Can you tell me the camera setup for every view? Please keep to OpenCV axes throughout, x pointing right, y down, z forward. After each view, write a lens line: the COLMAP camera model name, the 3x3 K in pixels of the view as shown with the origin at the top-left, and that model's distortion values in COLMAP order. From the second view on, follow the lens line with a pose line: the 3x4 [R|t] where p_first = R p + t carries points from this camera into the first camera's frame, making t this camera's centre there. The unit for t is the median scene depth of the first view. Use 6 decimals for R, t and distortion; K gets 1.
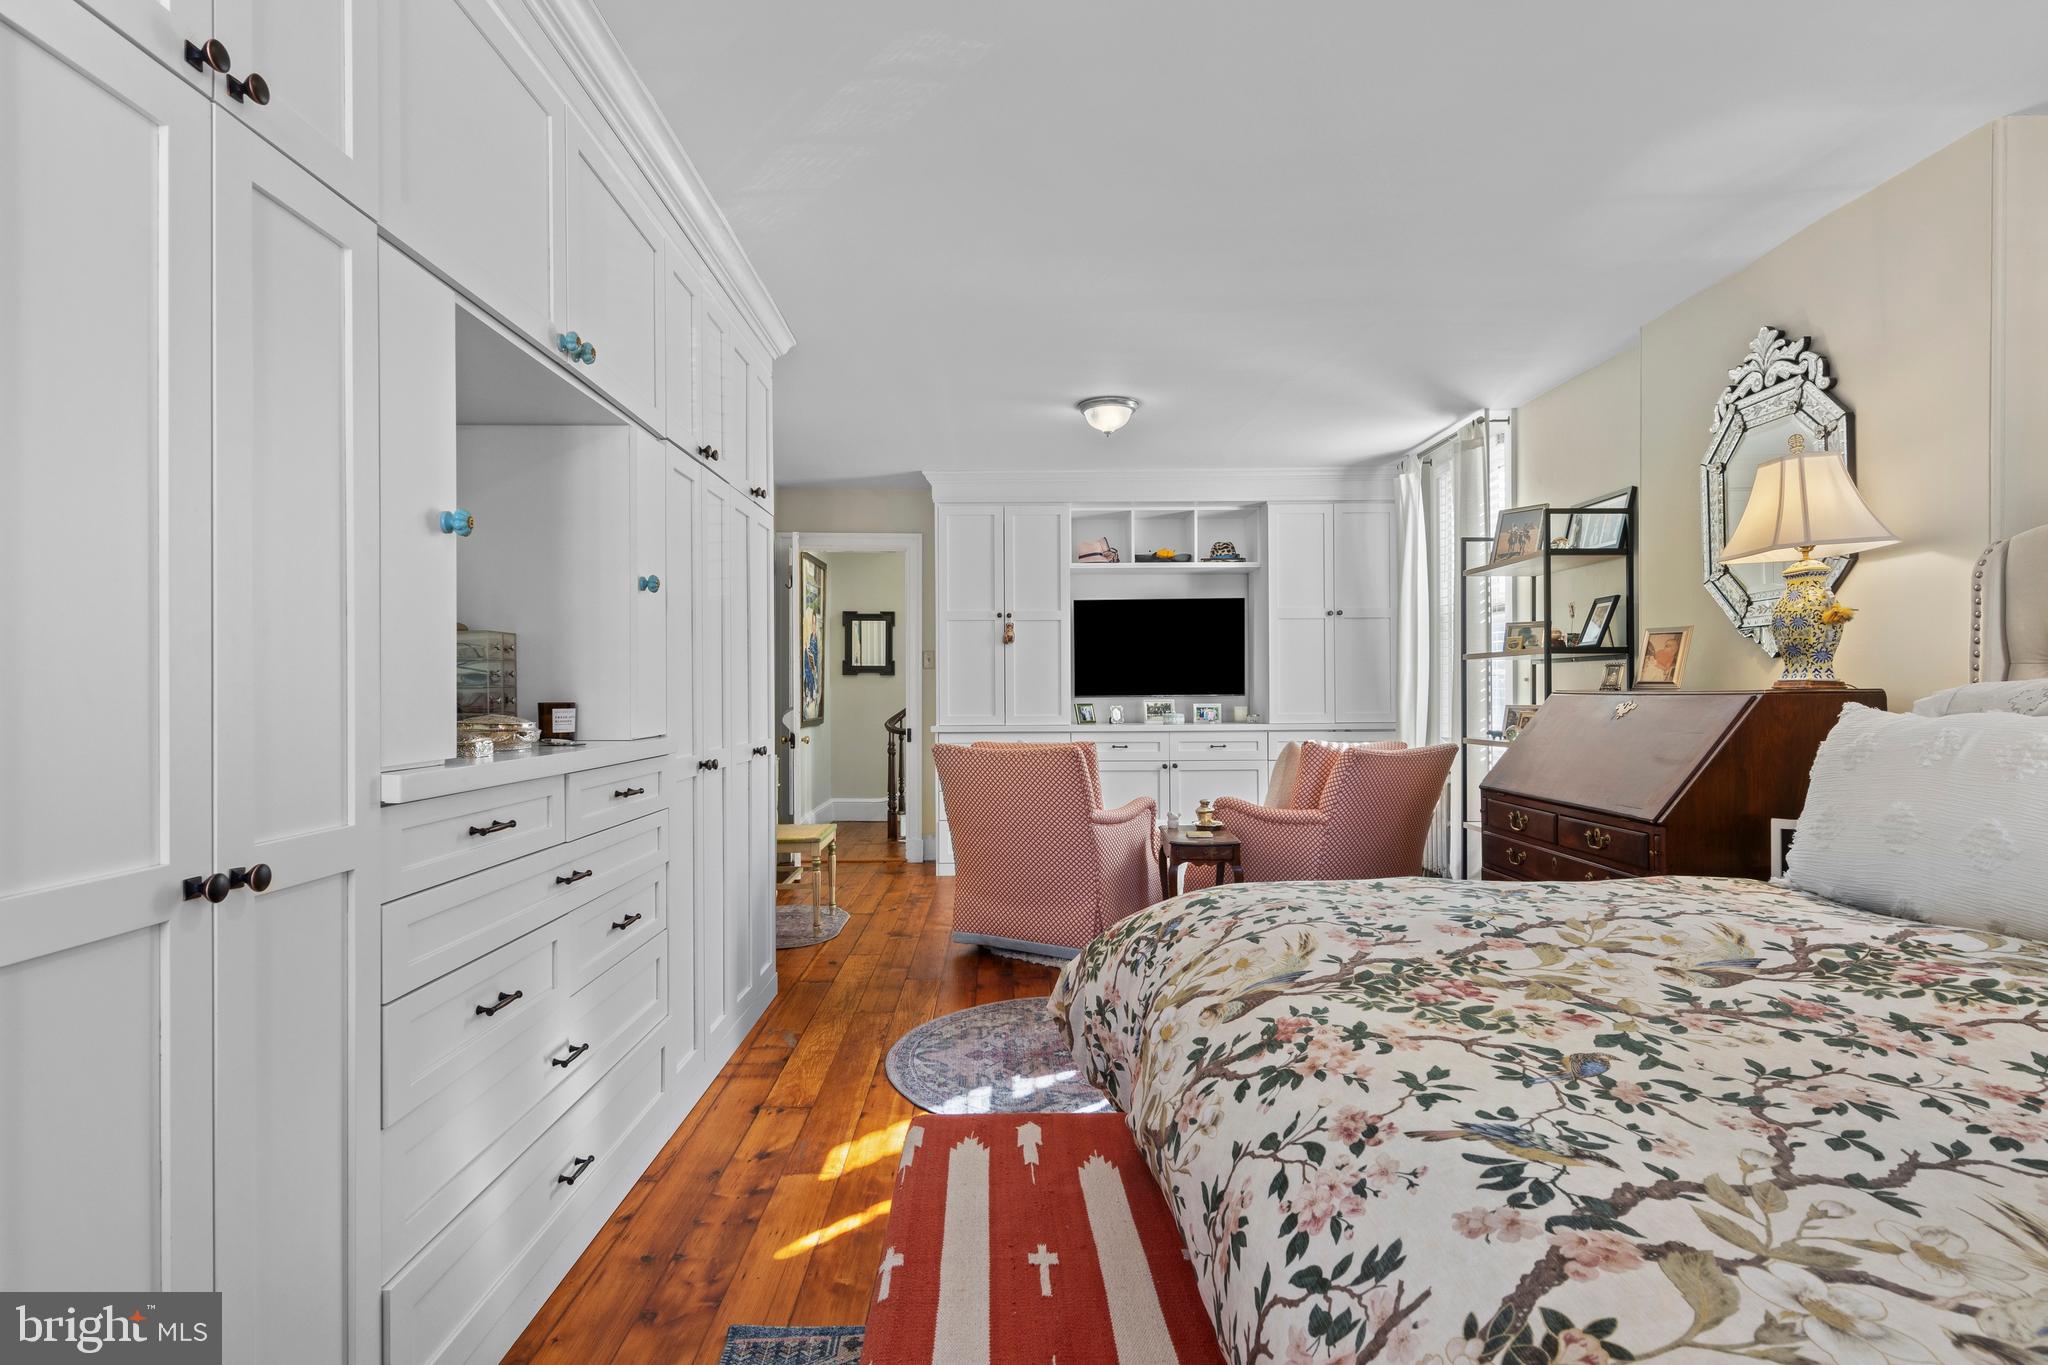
lens RADIAL K [[1040.2, 0, 1020.8], [0, 1040.2, 684.9], [0, 0, 1]] dist [0.011045, -0.004858]
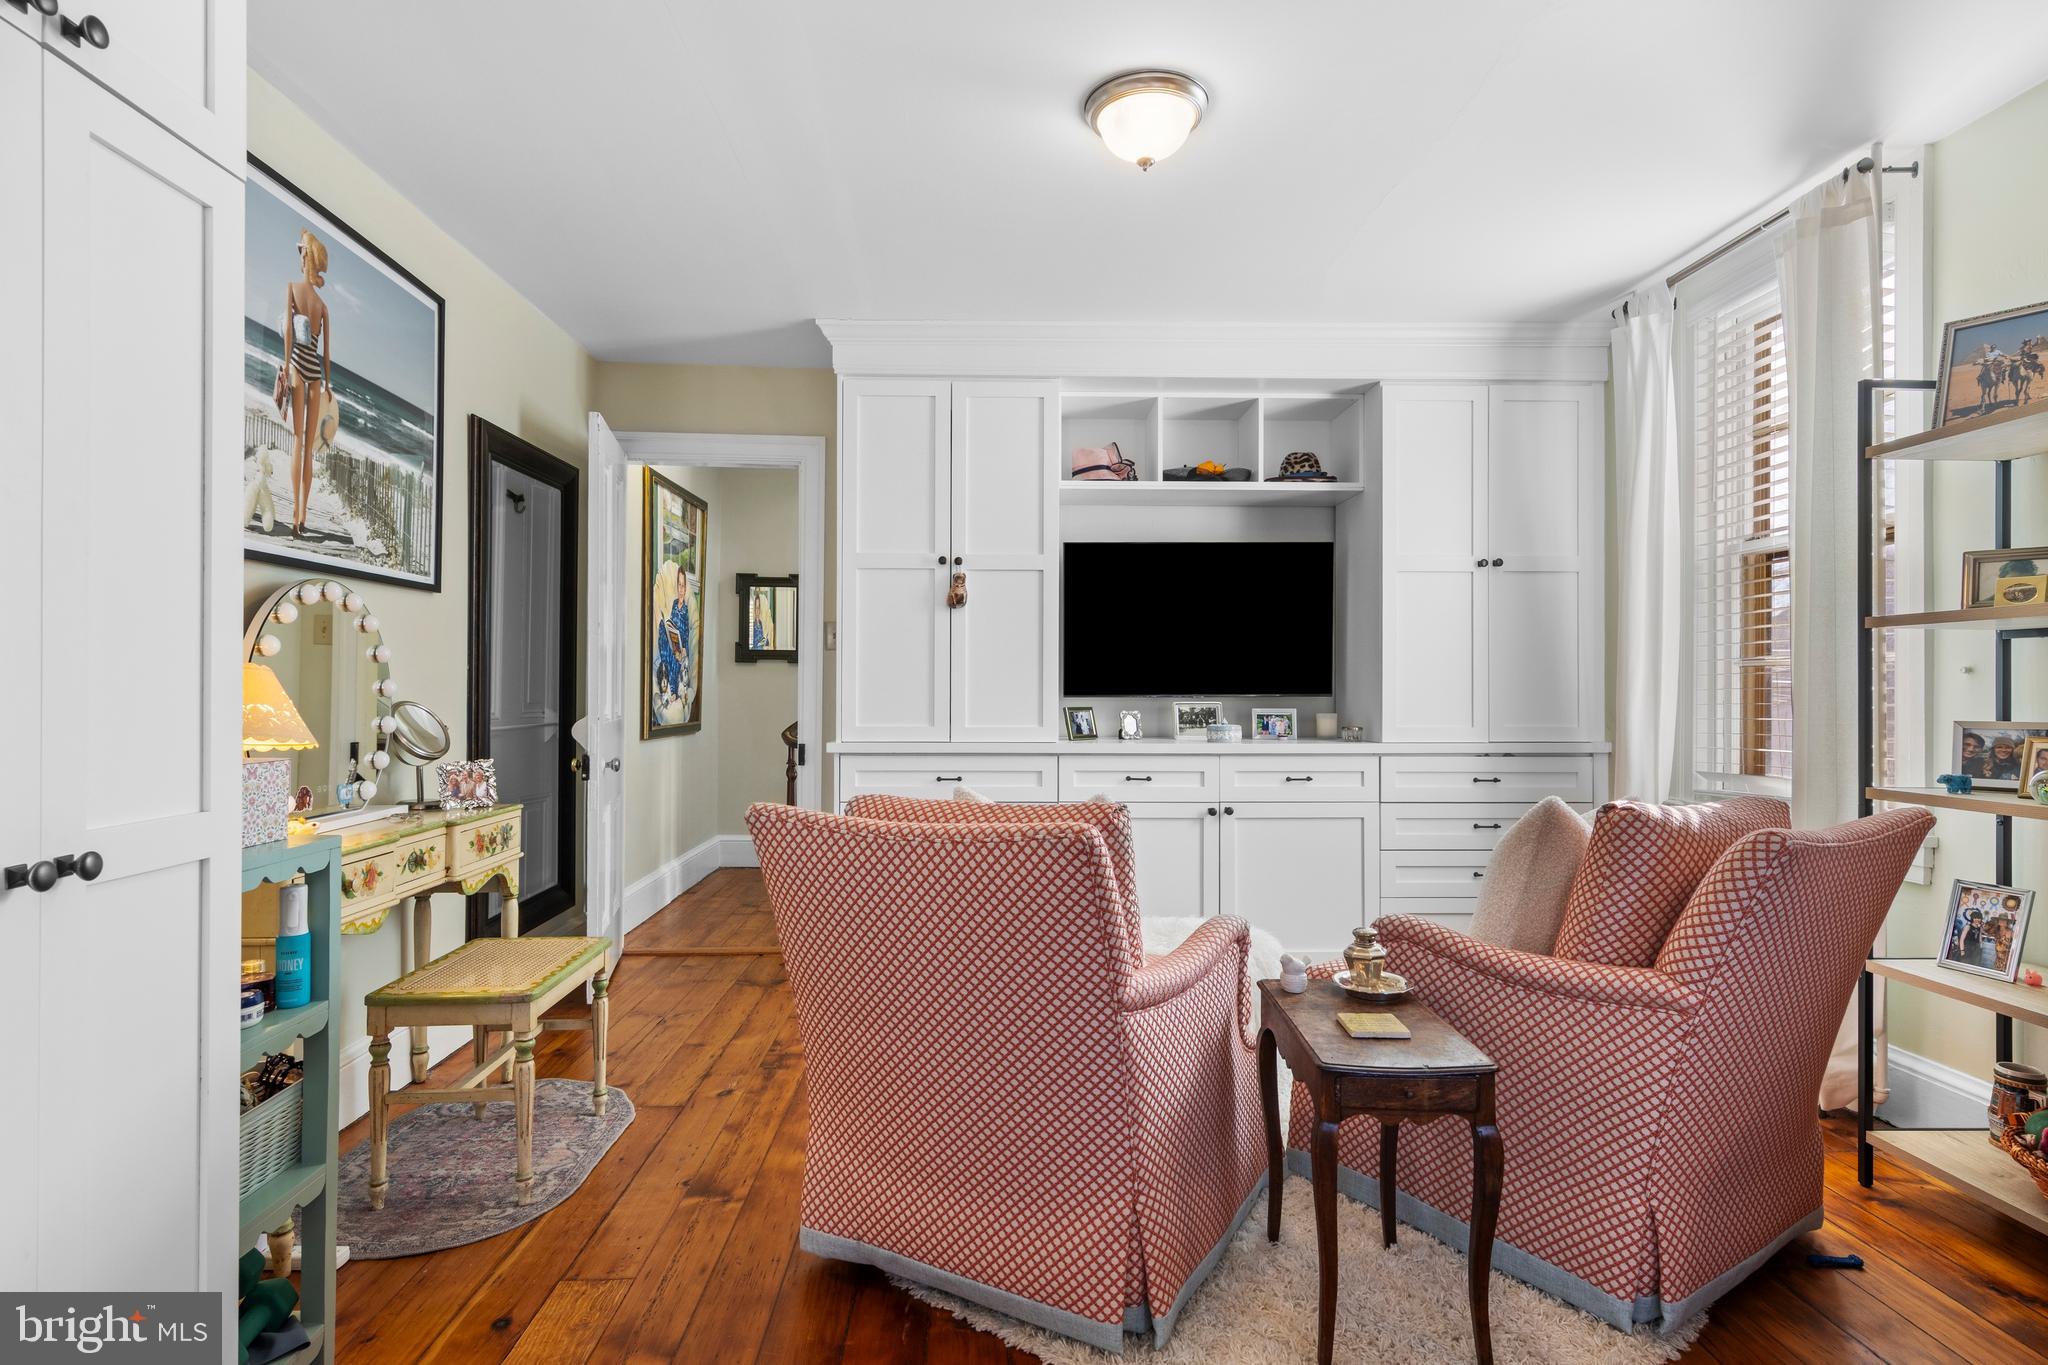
lens RADIAL K [[1040.2, 0, 1024.0], [0, 1040.2, 679.4], [0, 0, 1]] dist [0.011045, -0.004858]
pose [[0.999644, 0.008295, 0.025368, 0.011937], [-0.008224, 0.999962, -0.002895, 0.003553], [-0.025391, 0.002686, 0.999674, 0.379362]]
